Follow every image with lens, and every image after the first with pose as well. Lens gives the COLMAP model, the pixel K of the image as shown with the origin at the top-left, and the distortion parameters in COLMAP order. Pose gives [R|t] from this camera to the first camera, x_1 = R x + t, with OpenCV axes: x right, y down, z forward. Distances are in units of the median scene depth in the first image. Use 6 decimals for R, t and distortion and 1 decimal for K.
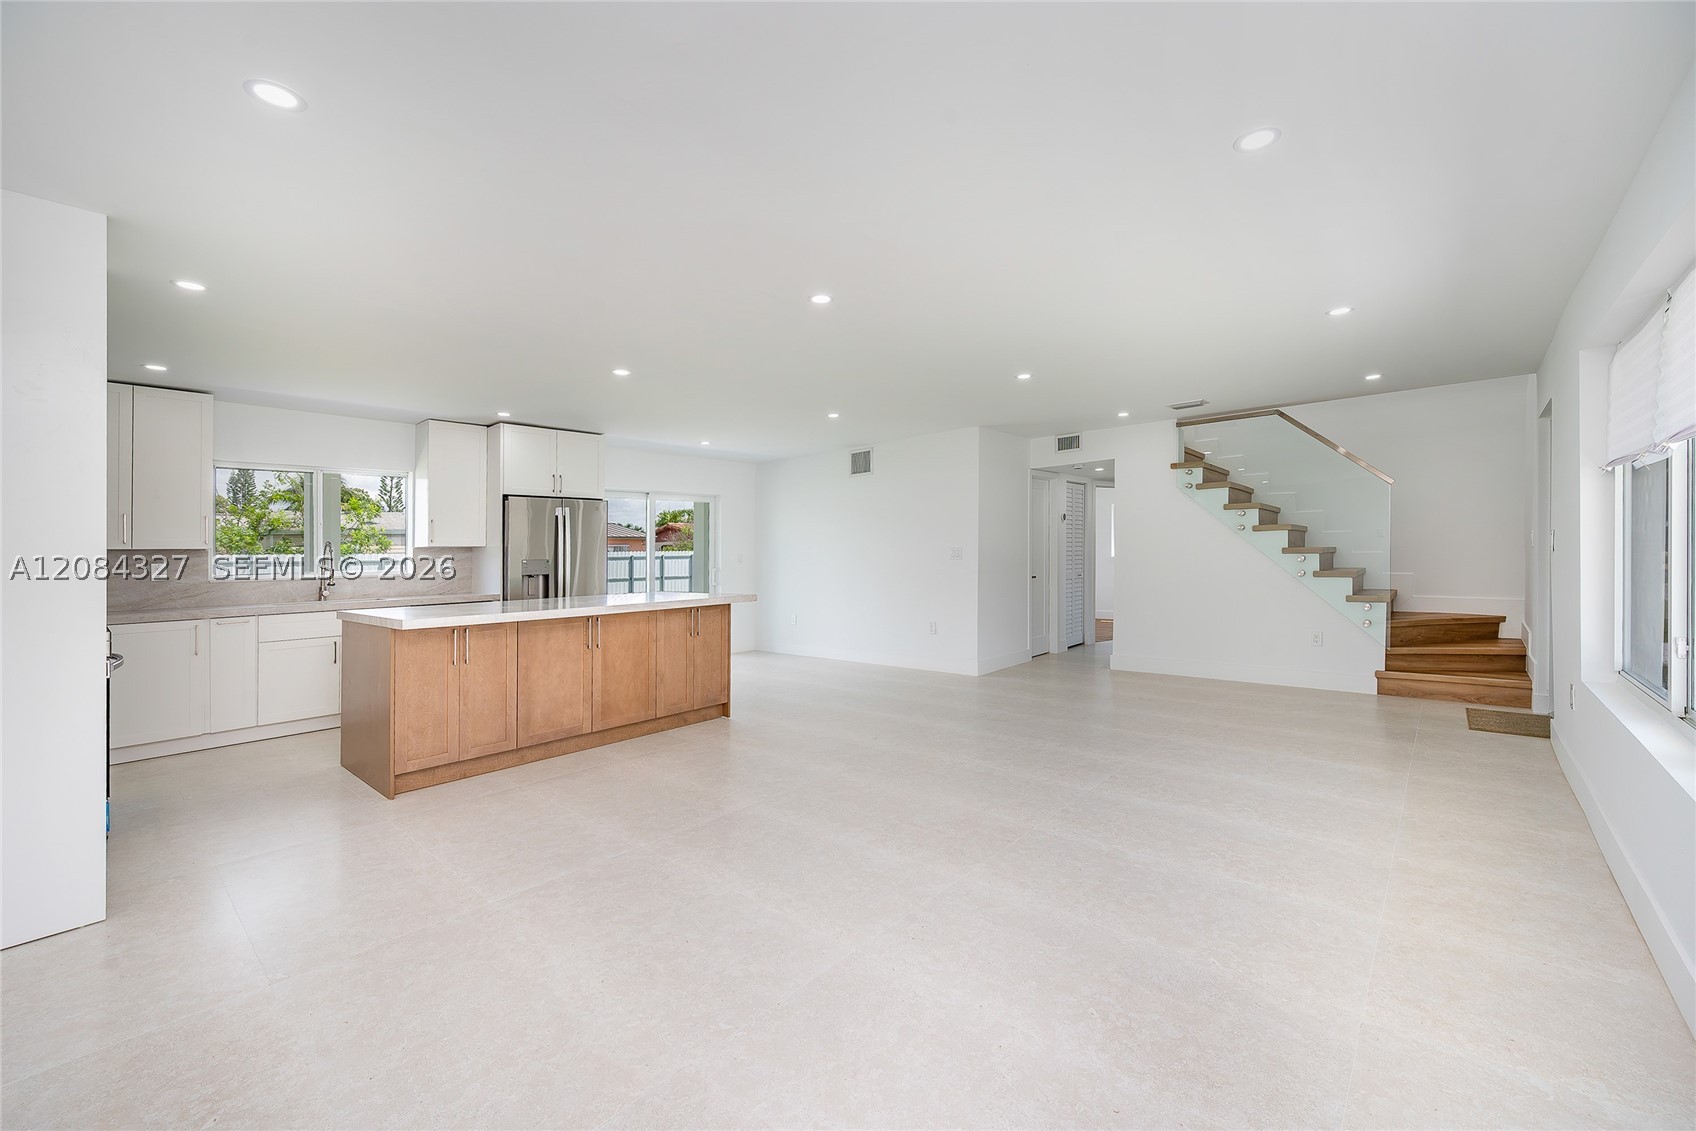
lens RADIAL K [[670.2, 0, 878.9], [0, 670.2, 605.4], [0, 0, 1]] dist [-0.000595, -0.000051]
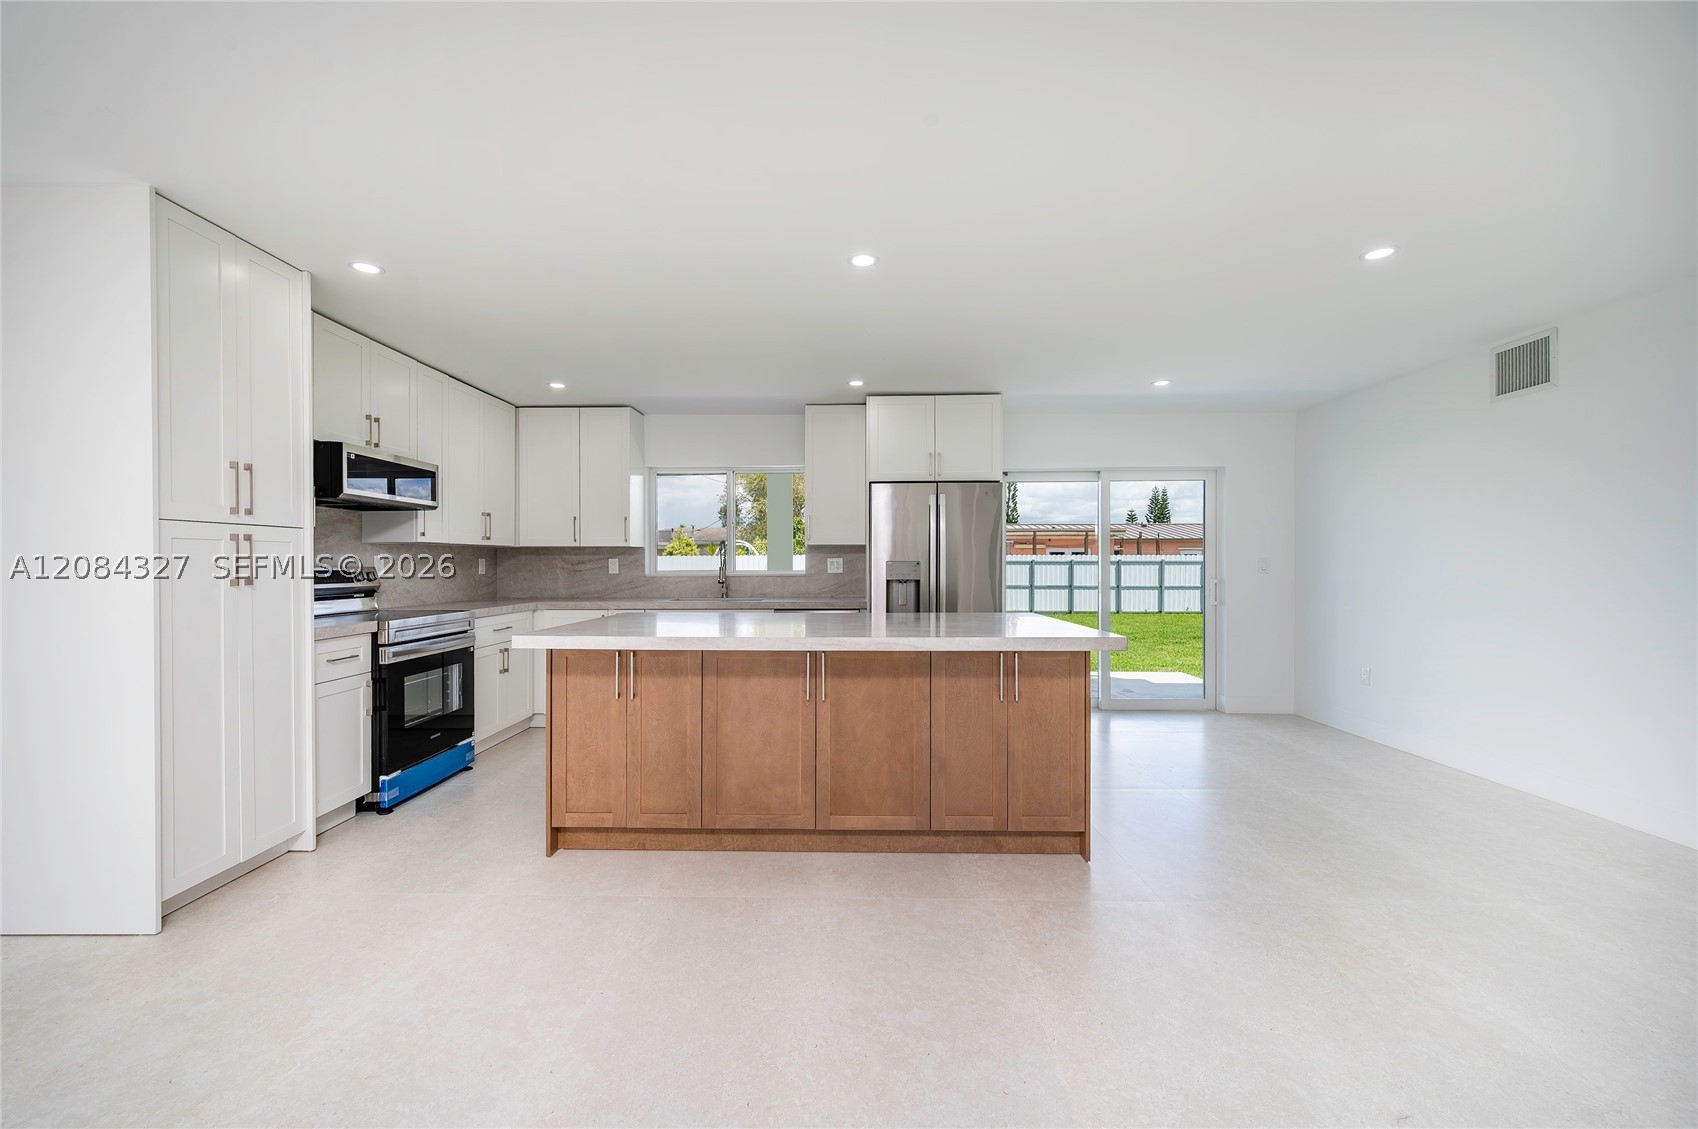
lens RADIAL K [[687.8, 0, 823.1], [0, 687.8, 560.9], [0, 0, 1]] dist [-0.001553, -0.000248]
pose [[0.614990, 0.016186, -0.788368, 0.085873], [-0.072835, 0.996681, -0.036355, -0.041092], [0.785164, 0.079779, 0.614128, 0.542327]]
